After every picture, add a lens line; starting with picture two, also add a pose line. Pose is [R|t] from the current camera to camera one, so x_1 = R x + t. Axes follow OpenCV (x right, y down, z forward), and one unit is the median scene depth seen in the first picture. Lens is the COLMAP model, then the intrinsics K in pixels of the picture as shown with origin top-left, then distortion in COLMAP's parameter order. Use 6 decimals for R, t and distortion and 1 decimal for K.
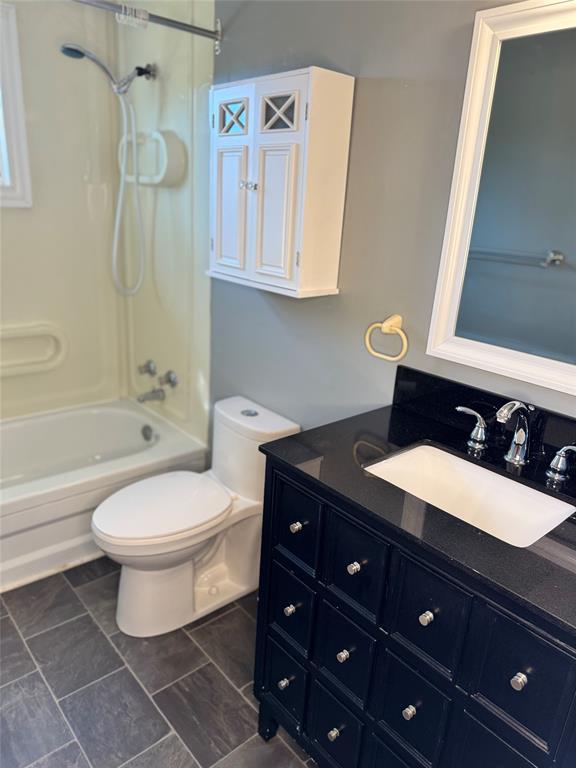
lens RADIAL K [[544.4, 0, 286.9], [0, 544.4, 385.6], [0, 0, 1]] dist [0.064594, -0.071698]
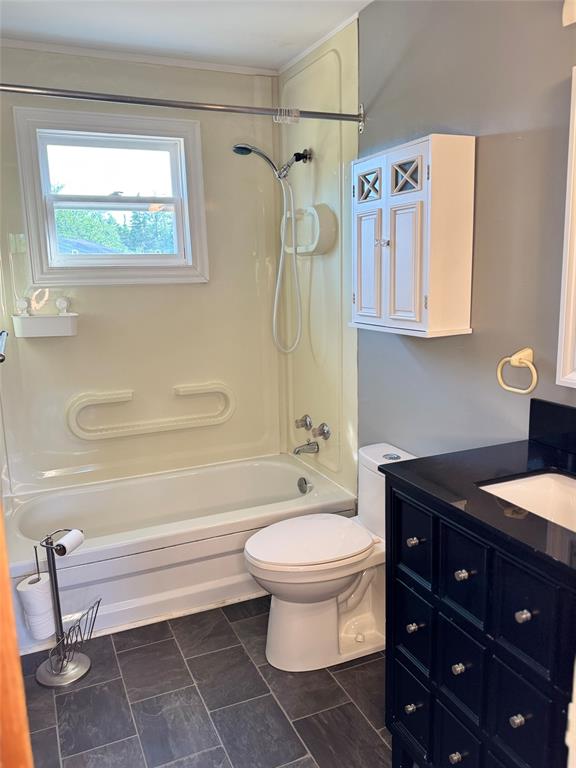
lens RADIAL K [[607.9, 0, 284.9], [0, 607.9, 384.5], [0, 0, 1]] dist [0.171702, -0.313957]
pose [[0.949425, -0.028444, -0.312702, 0.119048], [-0.016072, 0.990181, -0.138866, 0.091237], [0.313582, 0.136869, 0.939645, -0.180589]]
